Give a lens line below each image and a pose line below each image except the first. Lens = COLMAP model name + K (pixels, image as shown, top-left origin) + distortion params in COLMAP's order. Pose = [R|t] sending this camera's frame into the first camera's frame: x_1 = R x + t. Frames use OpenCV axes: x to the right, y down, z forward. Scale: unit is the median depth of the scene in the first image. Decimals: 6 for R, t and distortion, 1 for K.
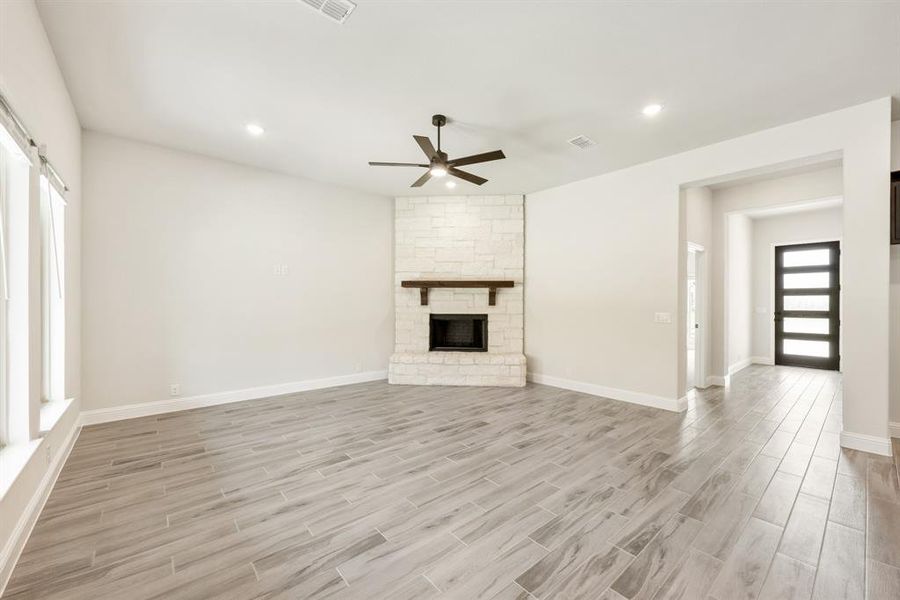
lens RADIAL K [[361.3, 0, 456.7], [0, 361.3, 300.9], [0, 0, 1]] dist [-0.001647, -0.000624]
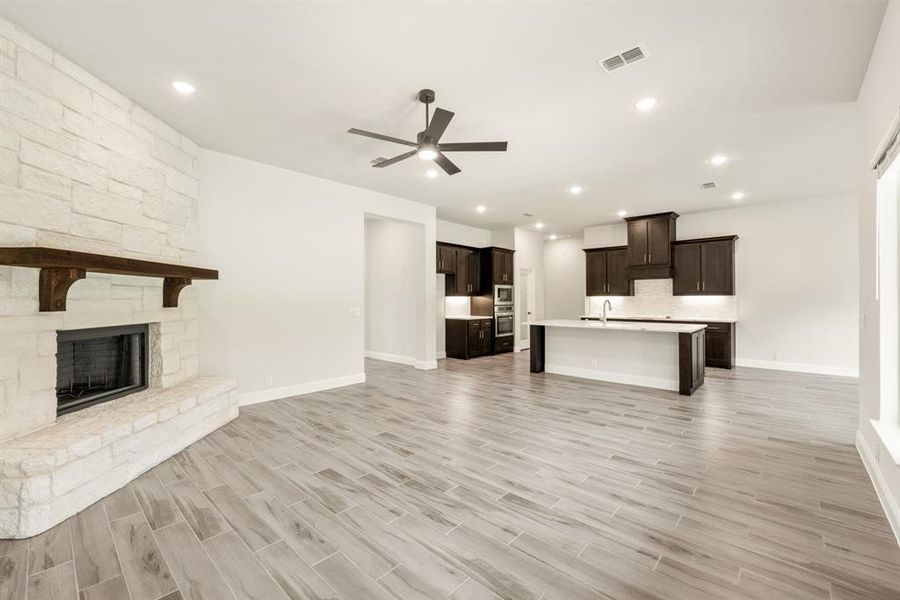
lens RADIAL K [[361.3, 0, 437.4], [0, 361.3, 298.6], [0, 0, 1]] dist [-0.001647, -0.000624]
pose [[-0.074994, -0.001888, 0.997182, -0.706666], [0.001356, 0.999997, 0.001995, -0.002455], [-0.997183, 0.001502, -0.074991, 0.789480]]
